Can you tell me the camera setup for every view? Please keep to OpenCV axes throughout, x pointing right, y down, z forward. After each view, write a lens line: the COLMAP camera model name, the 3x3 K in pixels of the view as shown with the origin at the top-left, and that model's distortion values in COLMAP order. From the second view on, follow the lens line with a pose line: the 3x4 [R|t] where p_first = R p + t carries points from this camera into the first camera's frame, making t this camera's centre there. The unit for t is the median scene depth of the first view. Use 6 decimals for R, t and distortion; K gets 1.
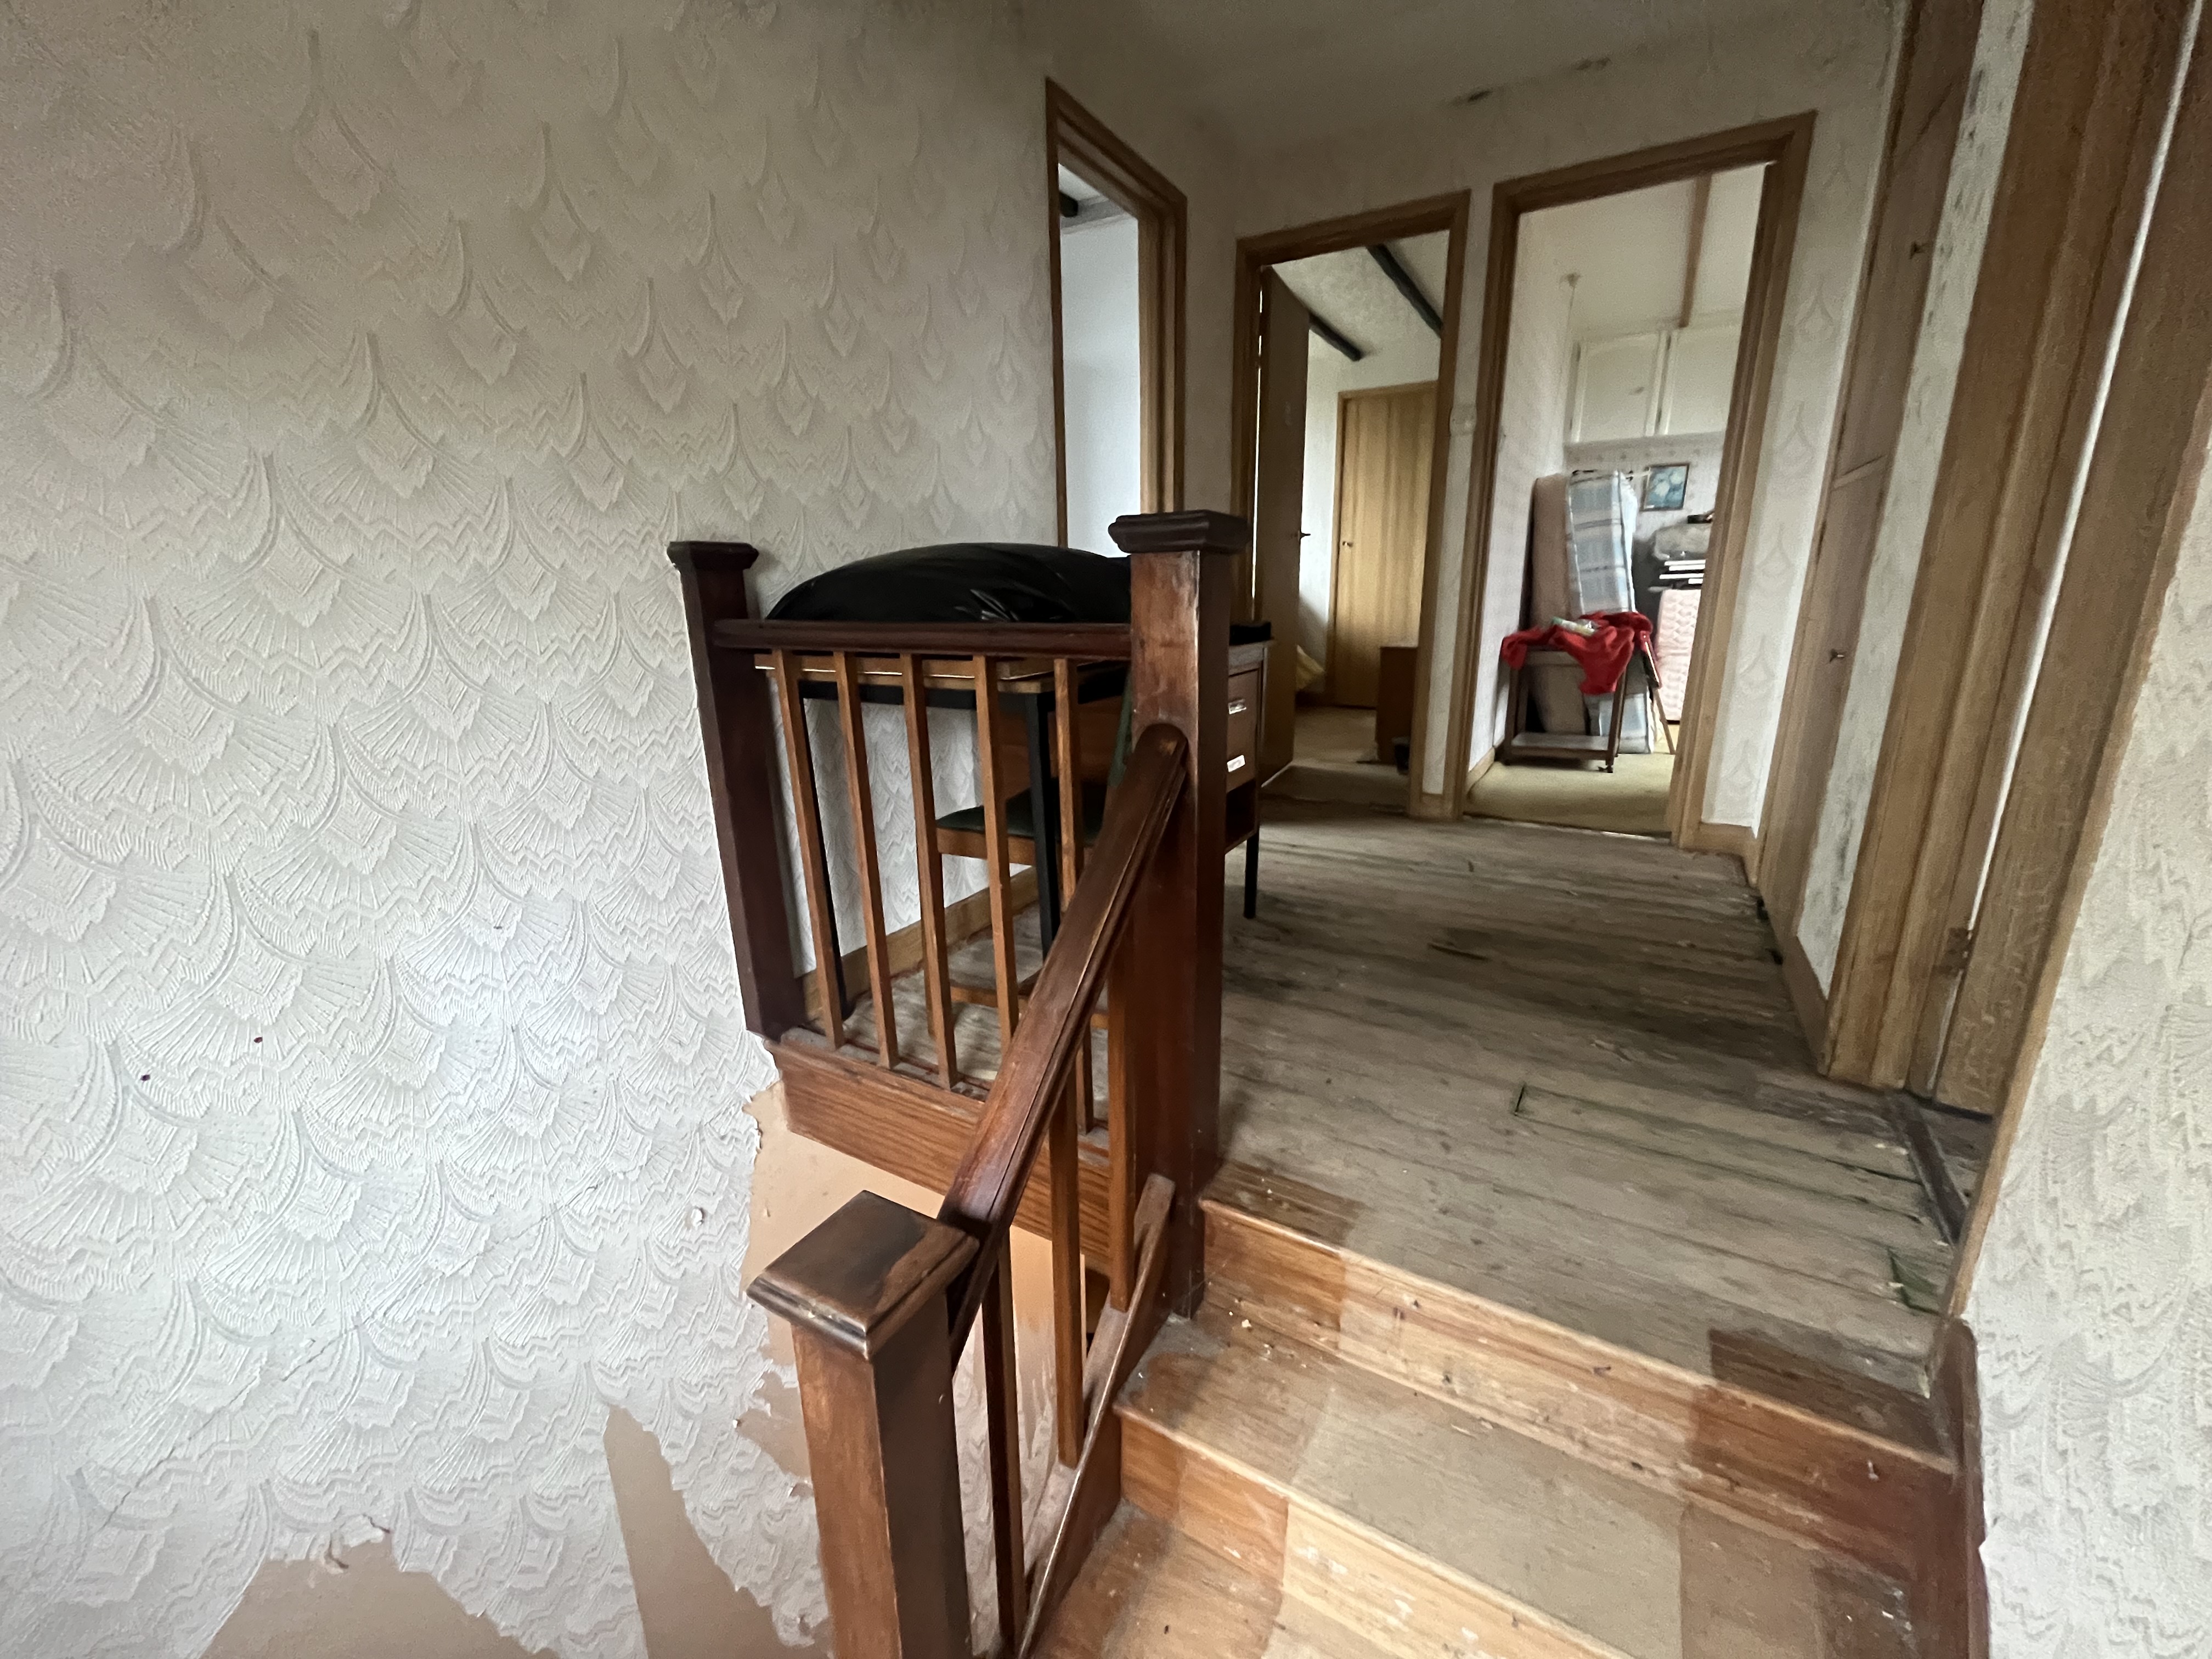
lens RADIAL K [[898.8, 0, 1104.9], [0, 898.8, 833.2], [0, 0, 1]] dist [-0.001559, -0.000083]
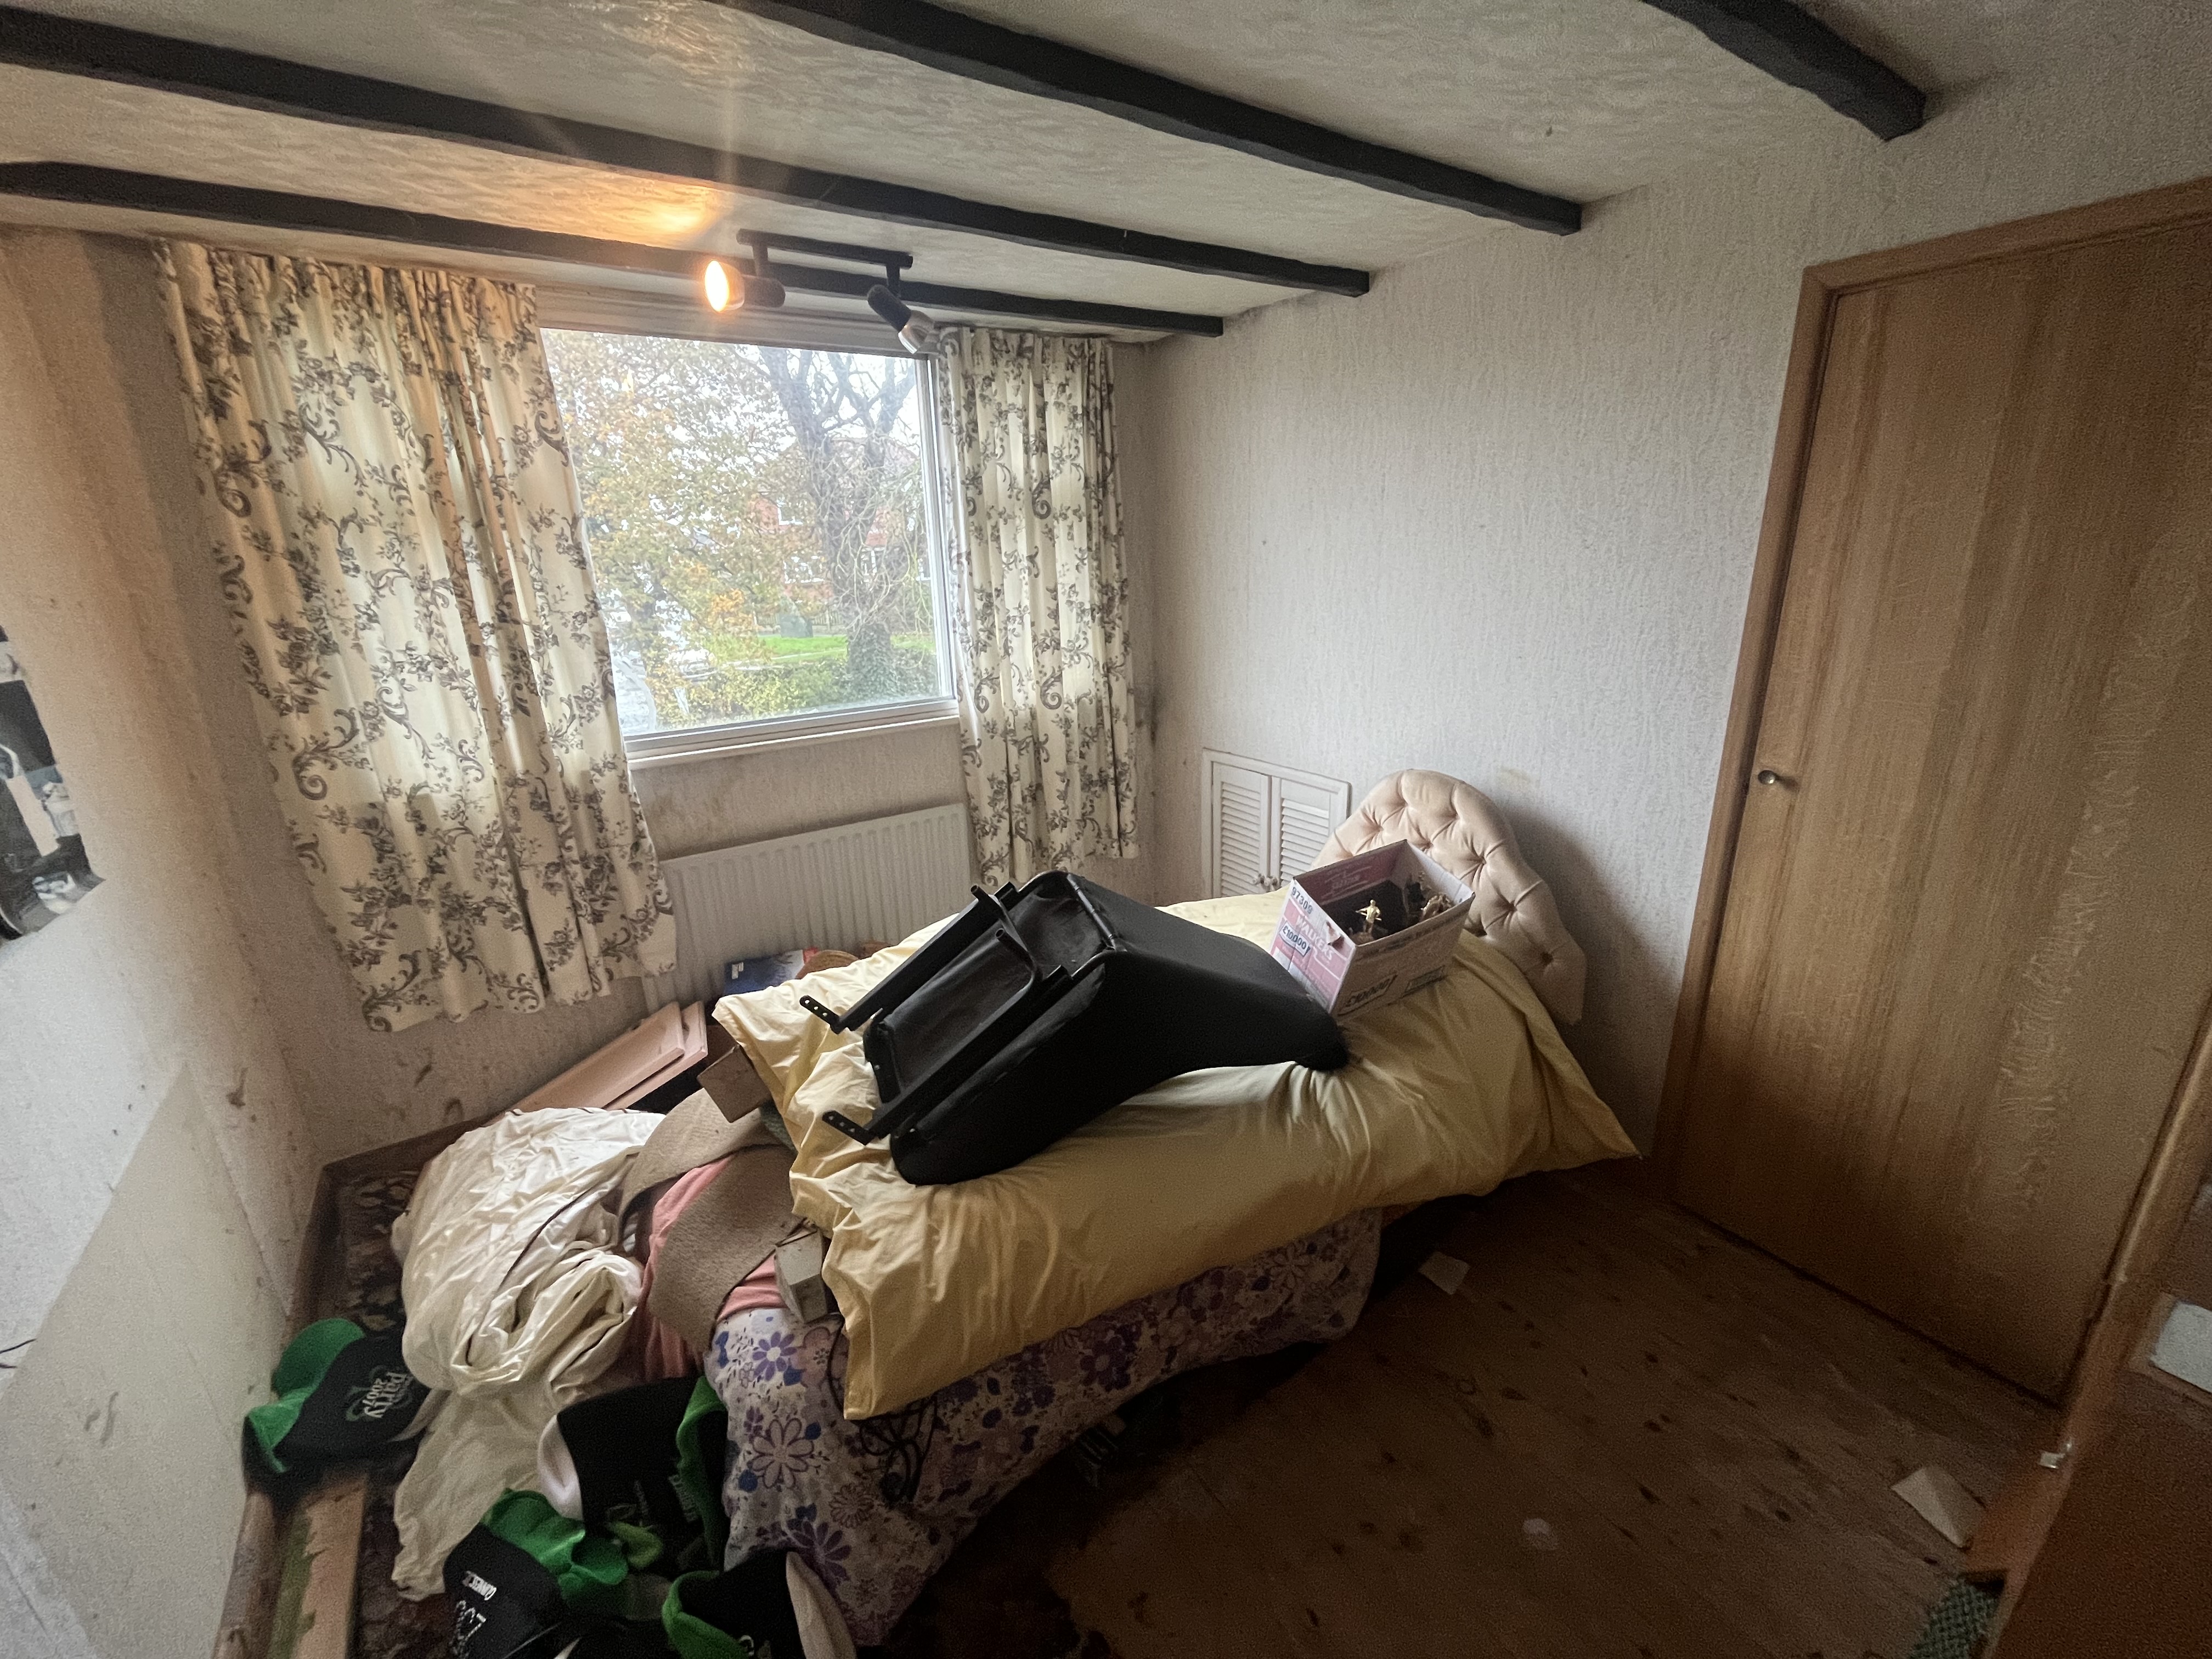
lens RADIAL K [[898.8, 0, 1105.0], [0, 898.8, 833.8], [0, 0, 1]] dist [-0.001559, -0.000083]
pose [[0.897745, 0.116649, -0.424791, 0.202085], [-0.091634, 0.992660, 0.078930, -0.315388], [0.430880, -0.031934, 0.901844, 0.644479]]
